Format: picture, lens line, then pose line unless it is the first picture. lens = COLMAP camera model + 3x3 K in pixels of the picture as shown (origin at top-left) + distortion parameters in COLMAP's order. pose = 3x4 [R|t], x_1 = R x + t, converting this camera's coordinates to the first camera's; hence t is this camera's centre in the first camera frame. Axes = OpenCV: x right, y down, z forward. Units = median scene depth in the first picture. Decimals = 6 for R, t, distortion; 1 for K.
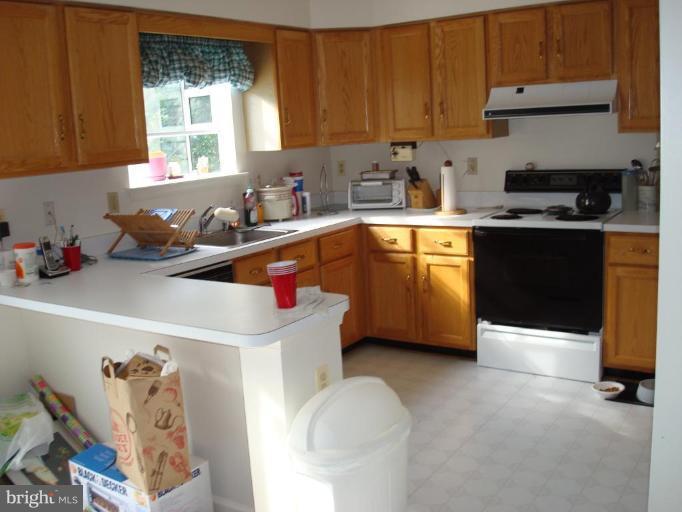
lens RADIAL K [[698.2, 0, 341.0], [0, 698.2, 256.0], [0, 0, 1]] dist [-0.067926, -0.124762]
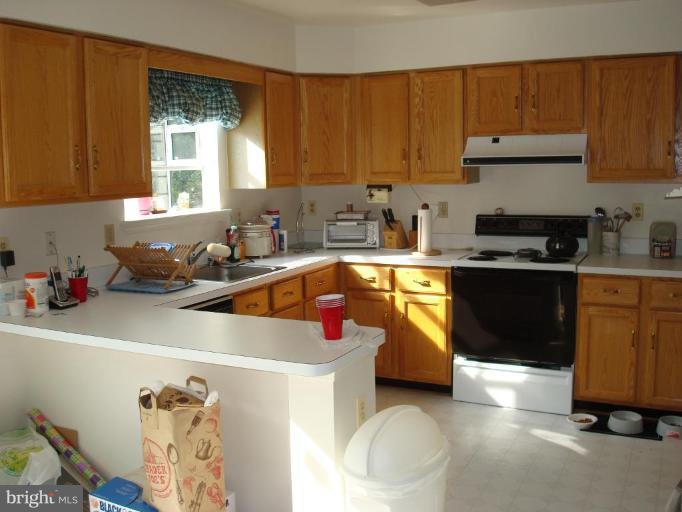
lens RADIAL K [[696.1, 0, 347.3], [0, 696.1, 255.7], [0, 0, 1]] dist [-0.068928, -0.126646]
pose [[0.991265, 0.022198, 0.130005, -0.106383], [-0.014474, 0.998090, -0.060060, 0.006484], [-0.131090, 0.057654, 0.989693, -0.020743]]
